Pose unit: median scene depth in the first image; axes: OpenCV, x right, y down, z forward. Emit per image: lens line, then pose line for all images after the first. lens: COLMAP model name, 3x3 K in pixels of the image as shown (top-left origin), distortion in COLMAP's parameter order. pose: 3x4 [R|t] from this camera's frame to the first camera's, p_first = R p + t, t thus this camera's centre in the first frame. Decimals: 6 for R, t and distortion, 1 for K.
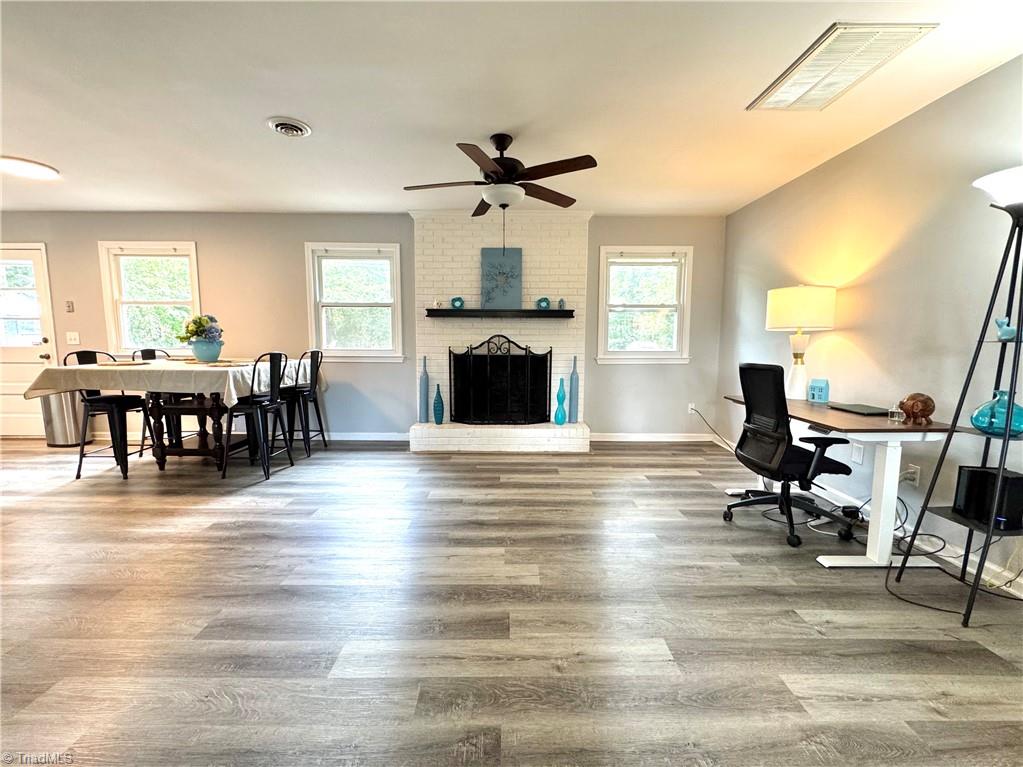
lens RADIAL K [[420.9, 0, 515.7], [0, 420.9, 387.0], [0, 0, 1]] dist [-0.007996, 0.002035]
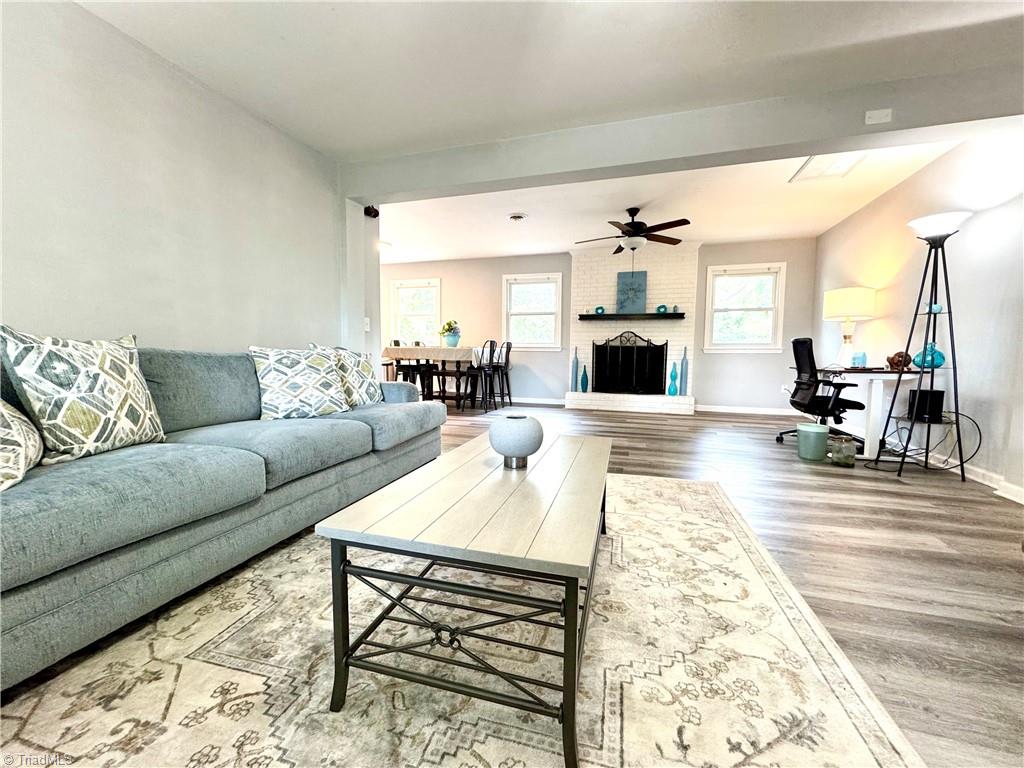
lens RADIAL K [[421.3, 0, 507.1], [0, 421.3, 383.4], [0, 0, 1]] dist [-0.007996, 0.002035]
pose [[0.949156, 0.027296, -0.313619, 0.024989], [-0.042919, 0.998152, -0.043016, 0.150441], [0.311866, 0.054289, 0.948574, -0.547662]]
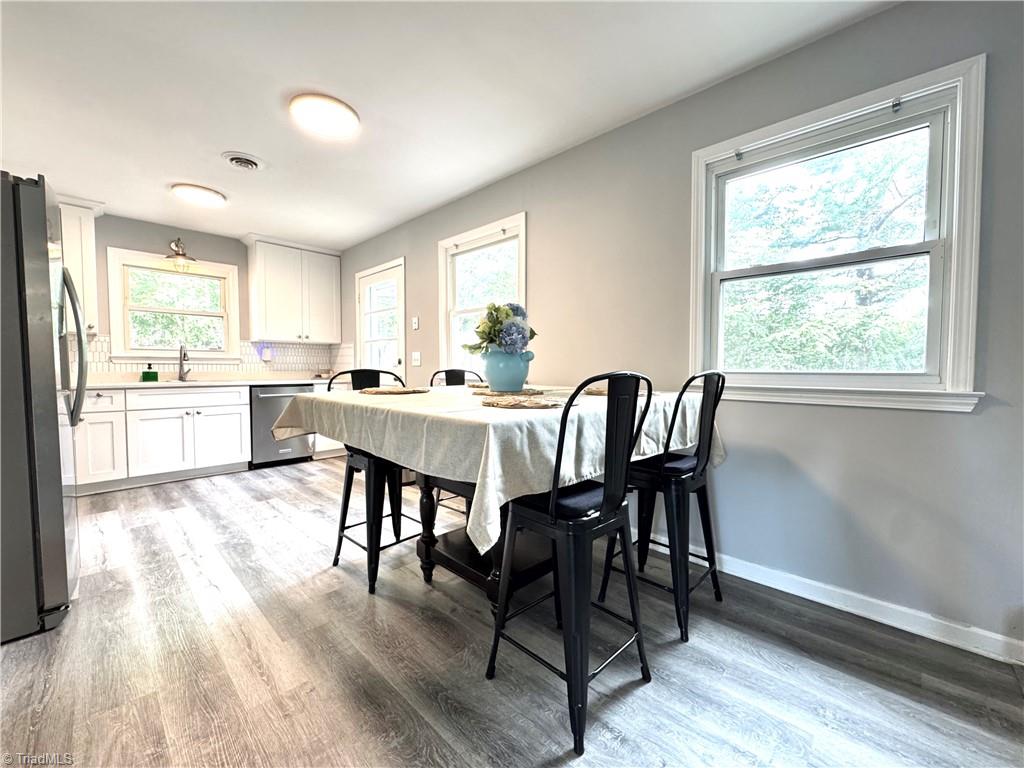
lens RADIAL K [[421.3, 0, 507.0], [0, 421.3, 381.4], [0, 0, 1]] dist [-0.007996, 0.002035]
pose [[0.702888, 0.014625, -0.711150, -0.348006], [-0.077782, 0.995373, -0.056409, -0.041999], [0.707035, 0.094964, 0.700773, 0.610342]]
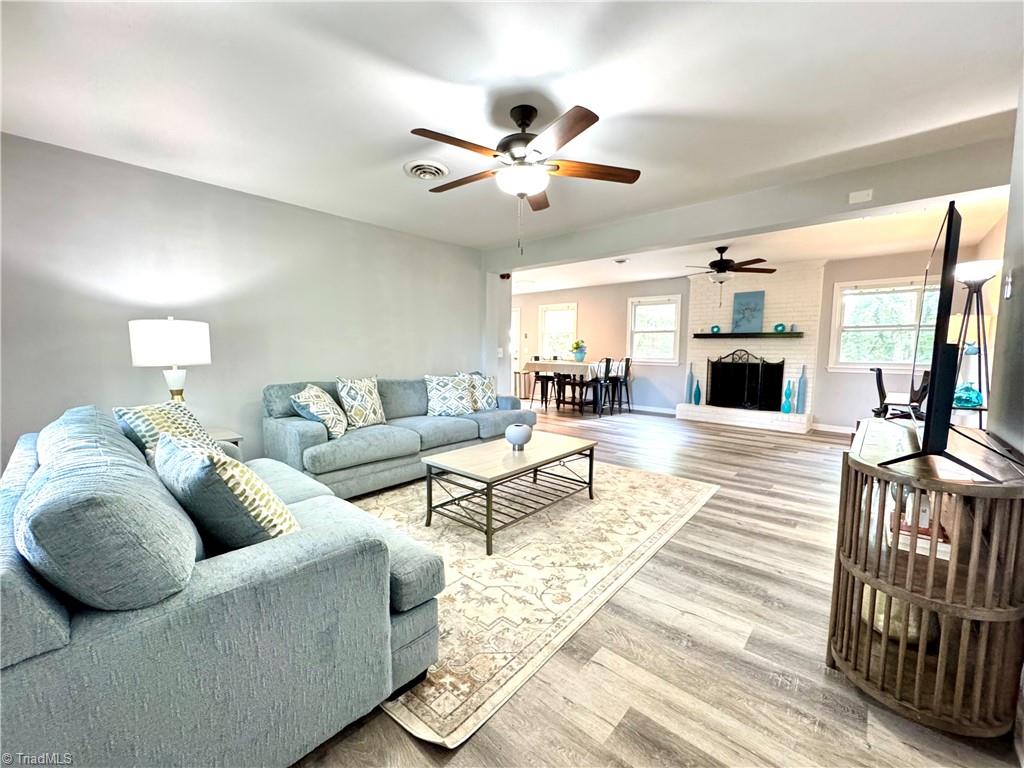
lens RADIAL K [[421.3, 0, 491.8], [0, 421.3, 386.3], [0, 0, 1]] dist [-0.007996, 0.002035]
pose [[0.704643, 0.063818, -0.706687, 0.453399], [-0.085662, 0.996314, 0.004559, 0.088810], [0.704373, 0.057324, 0.707512, -0.788057]]
